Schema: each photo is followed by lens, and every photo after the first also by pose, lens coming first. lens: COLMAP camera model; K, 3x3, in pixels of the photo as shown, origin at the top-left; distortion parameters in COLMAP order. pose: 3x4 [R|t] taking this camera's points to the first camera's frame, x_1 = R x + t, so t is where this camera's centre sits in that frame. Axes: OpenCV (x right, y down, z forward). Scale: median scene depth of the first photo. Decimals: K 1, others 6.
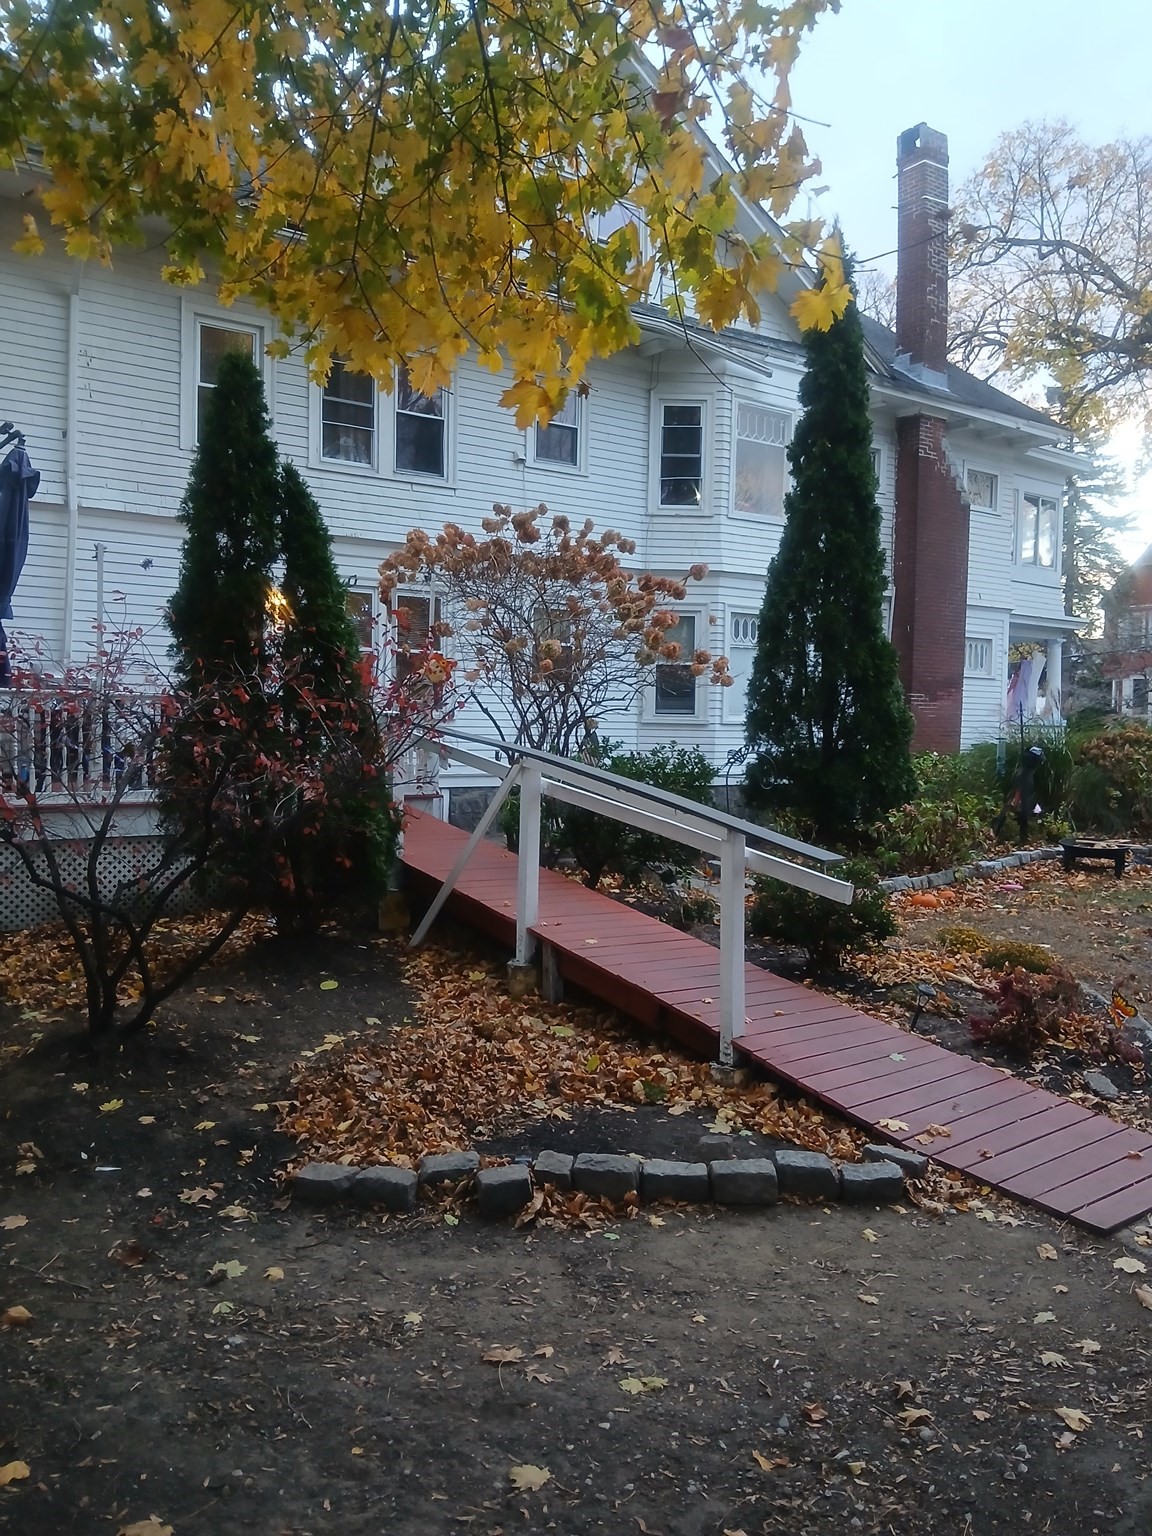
lens RADIAL K [[1157.5, 0, 555.3], [0, 1157.5, 784.1], [0, 0, 1]] dist [0.111240, -0.272844]
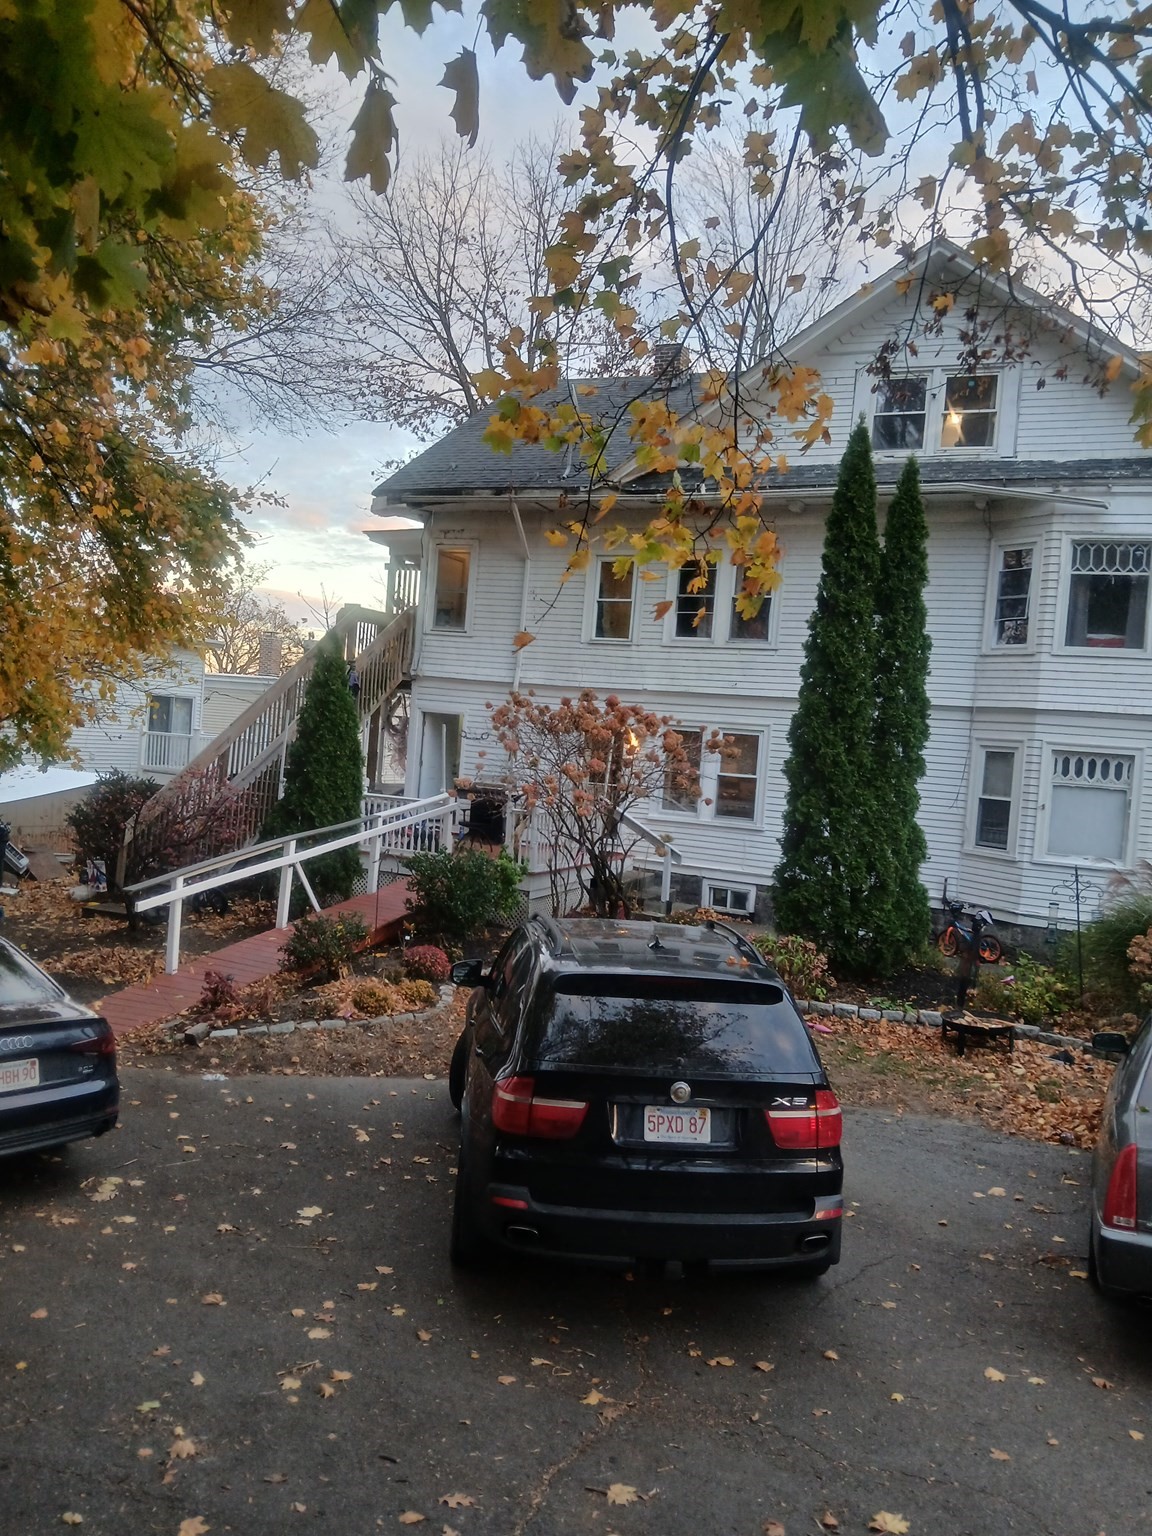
lens RADIAL K [[1202.9, 0, 555.0], [0, 1202.9, 777.0], [0, 0, 1]] dist [0.074109, -0.179842]
pose [[0.506186, 0.052814, -0.860806, 1.121514], [-0.111075, 0.993803, -0.004342, -0.102318], [0.855242, 0.097812, 0.508915, 0.176618]]
